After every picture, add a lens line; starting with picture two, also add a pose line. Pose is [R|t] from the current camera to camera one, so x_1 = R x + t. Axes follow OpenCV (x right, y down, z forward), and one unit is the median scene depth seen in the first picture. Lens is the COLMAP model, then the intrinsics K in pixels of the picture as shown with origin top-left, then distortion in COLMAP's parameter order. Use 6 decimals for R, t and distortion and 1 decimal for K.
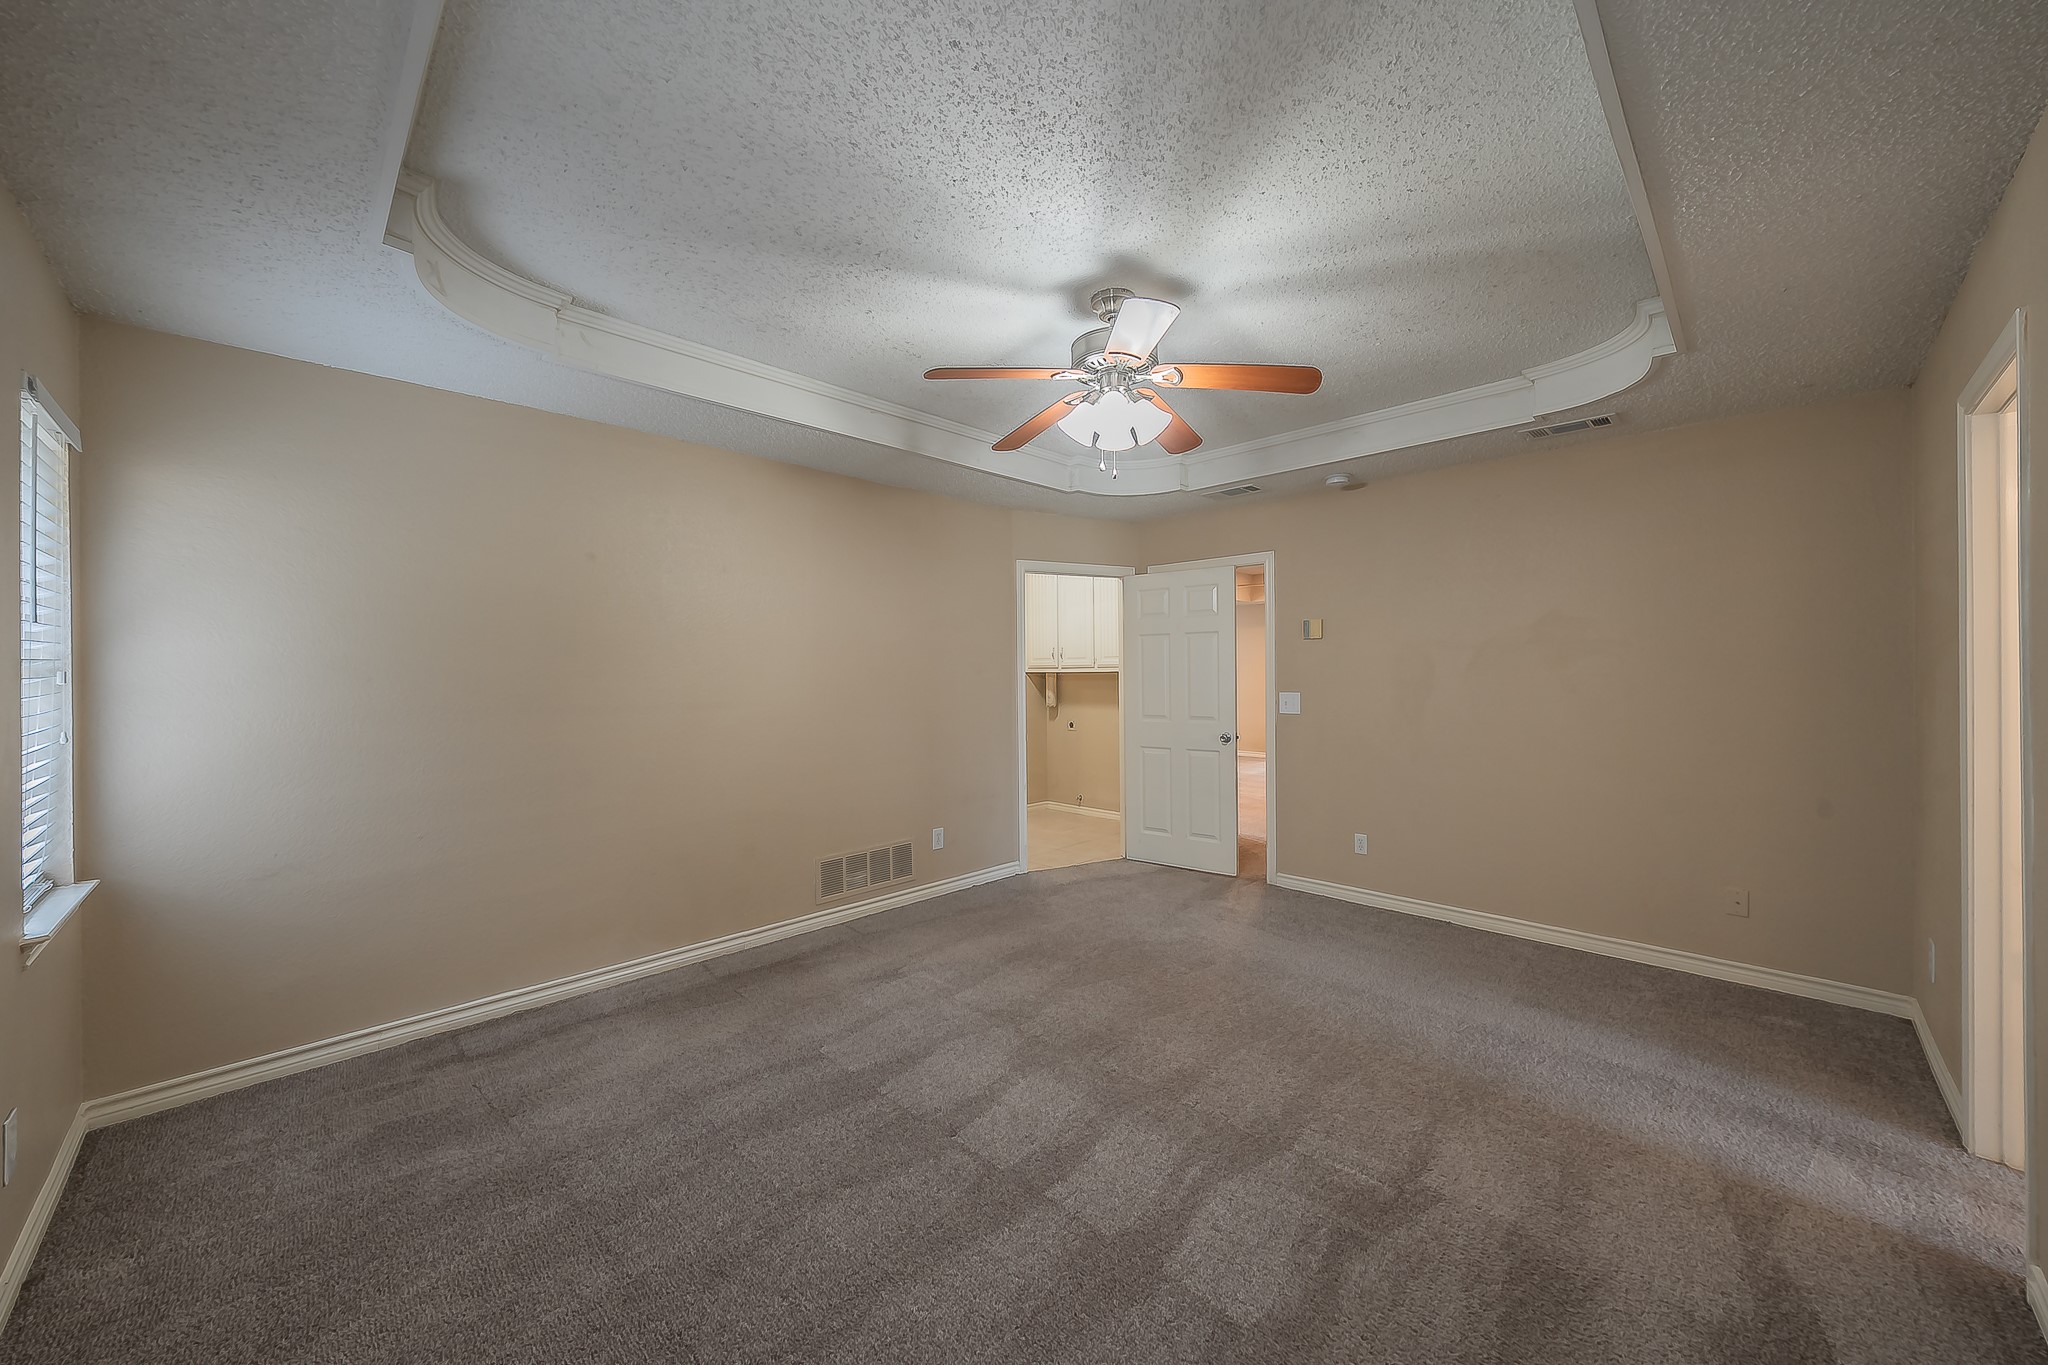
lens RADIAL K [[738.7, 0, 1014.9], [0, 738.7, 676.0], [0, 0, 1]] dist [-0.000919, -0.000022]
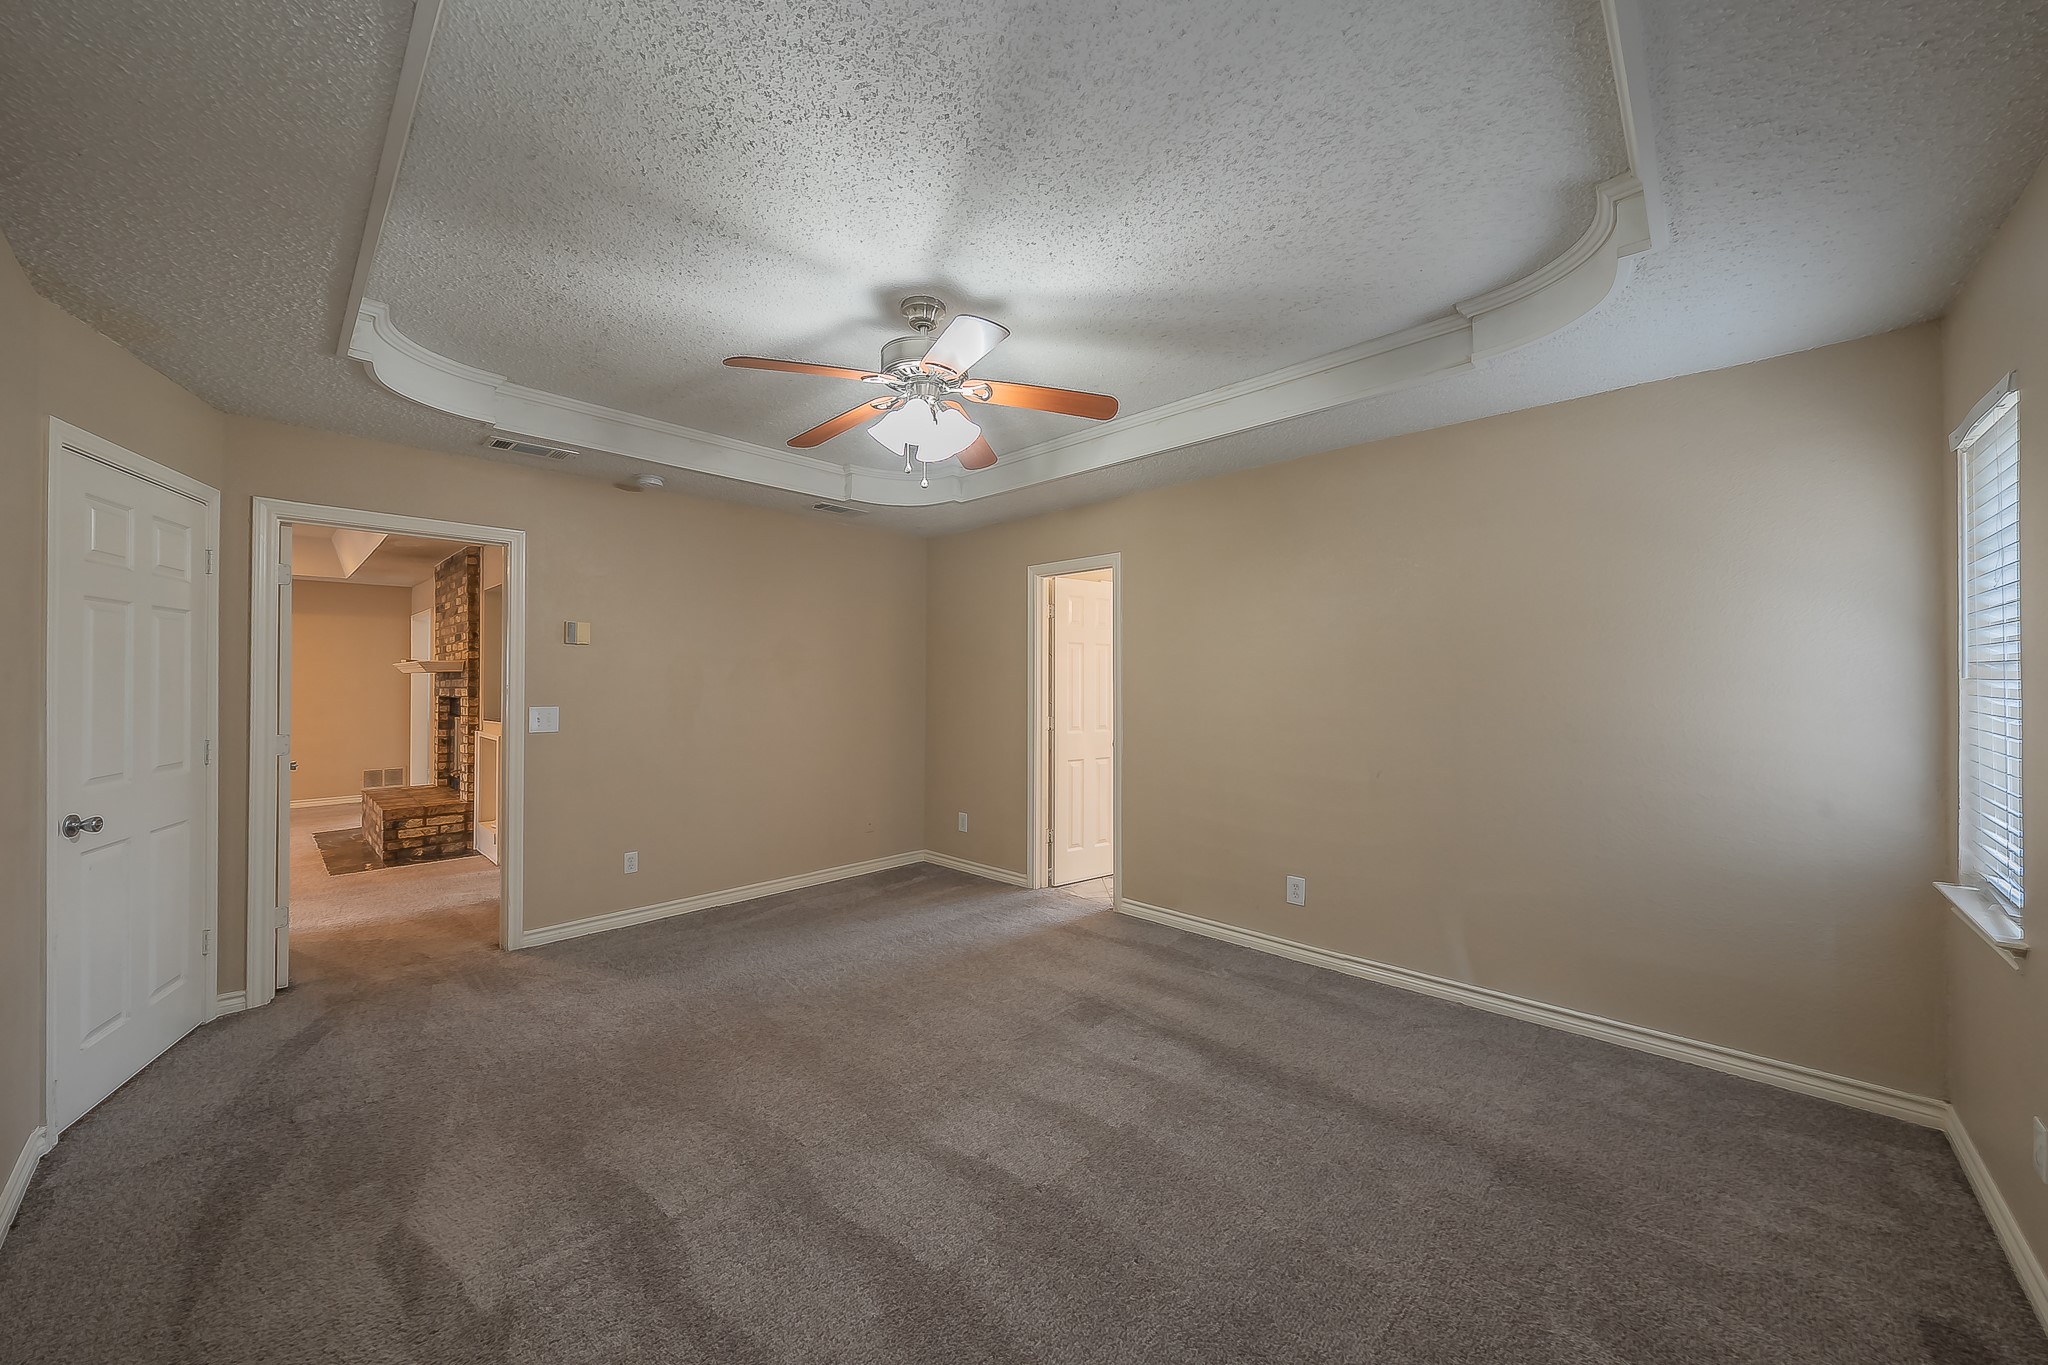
lens RADIAL K [[738.7, 0, 1014.9], [0, 738.7, 676.0], [0, 0, 1]] dist [-0.000919, -0.000022]
pose [[-0.018635, 0.012265, 0.999751, -0.865364], [0.001665, 0.999924, -0.012236, -0.001091], [-0.999825, 0.001436, -0.018654, 0.903945]]
